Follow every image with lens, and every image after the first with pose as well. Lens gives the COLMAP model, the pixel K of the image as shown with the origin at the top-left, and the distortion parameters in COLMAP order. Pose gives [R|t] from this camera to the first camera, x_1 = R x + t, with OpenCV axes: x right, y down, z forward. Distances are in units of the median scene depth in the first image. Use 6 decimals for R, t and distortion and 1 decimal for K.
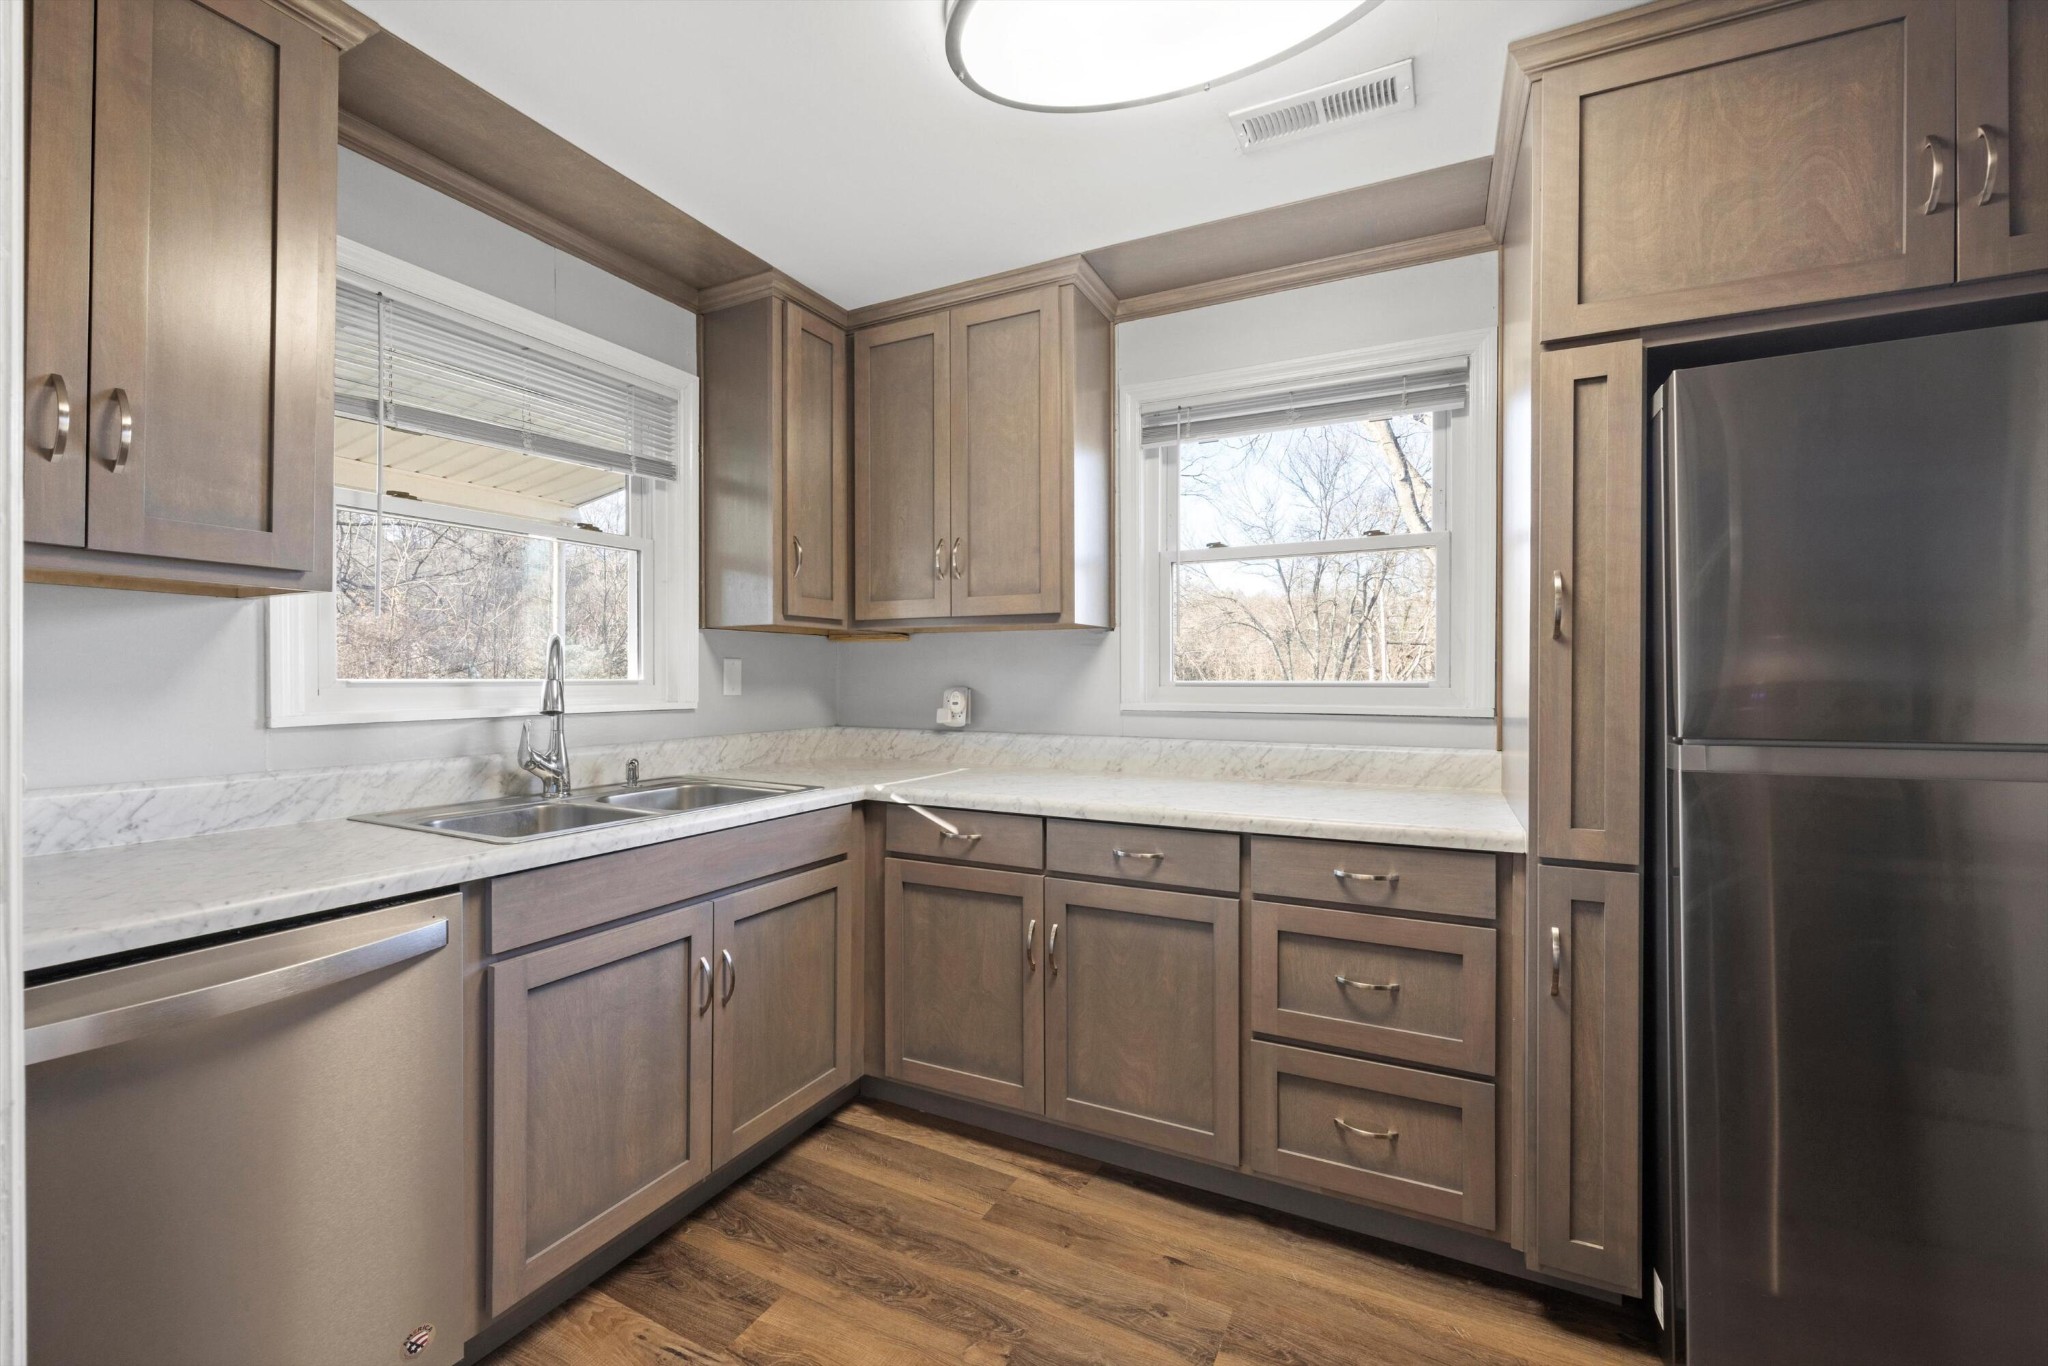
lens RADIAL K [[832.9, 0, 1038.8], [0, 832.9, 678.8], [0, 0, 1]] dist [0.001009, -0.000276]
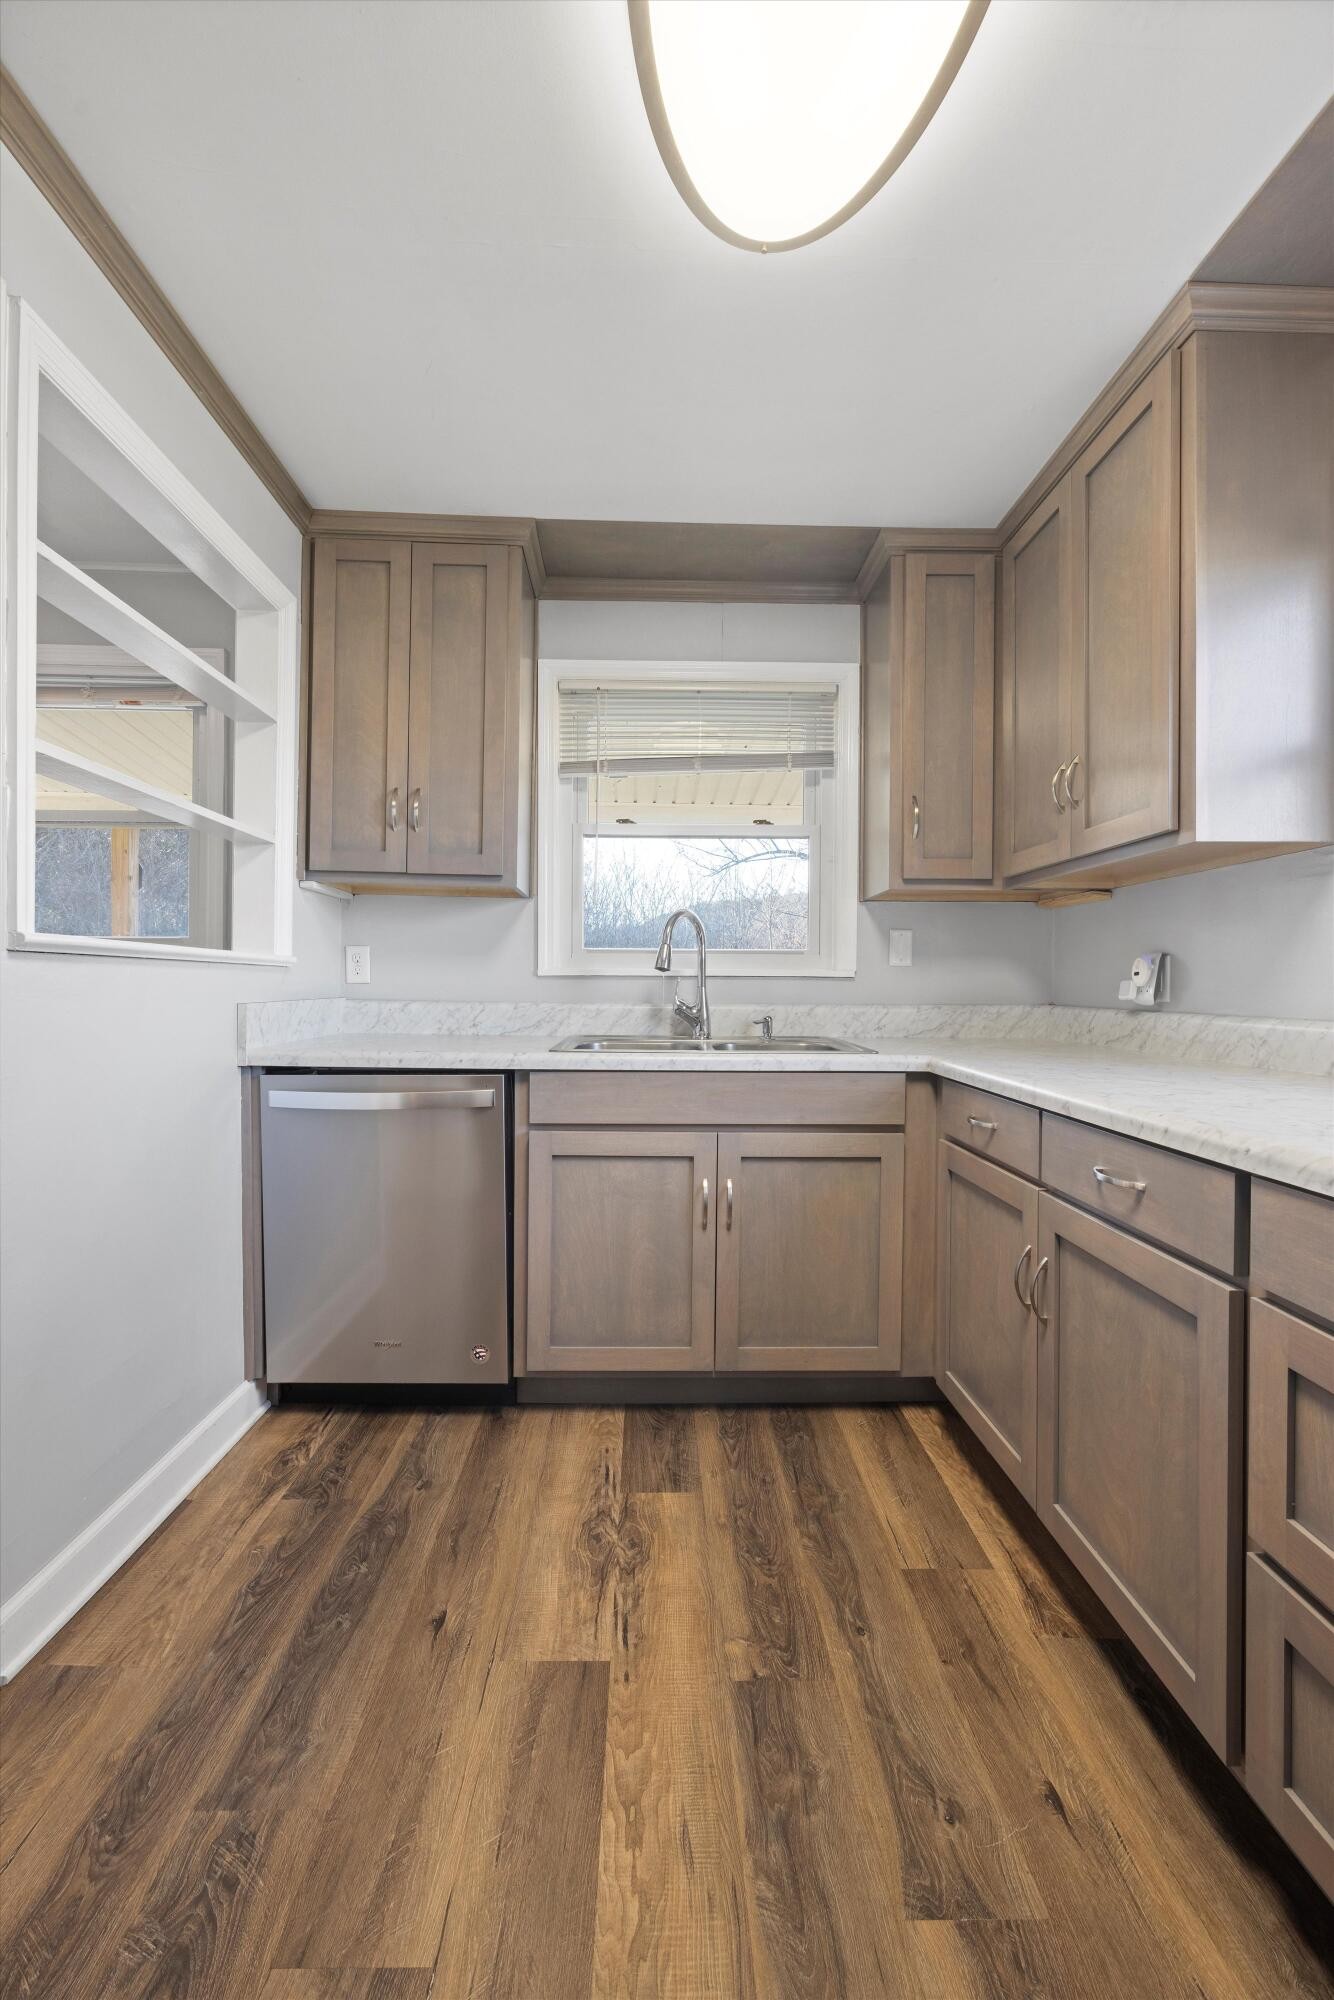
lens RADIAL K [[813.4, 0, 655.4], [0, 813.4, 990.4], [0, 0, 1]] dist [0.001009, -0.000276]
pose [[0.462742, 0.010351, -0.886433, 0.541961], [-0.007917, 0.999940, 0.007544, 0.065300], [0.886458, 0.003527, 0.462796, 0.407885]]
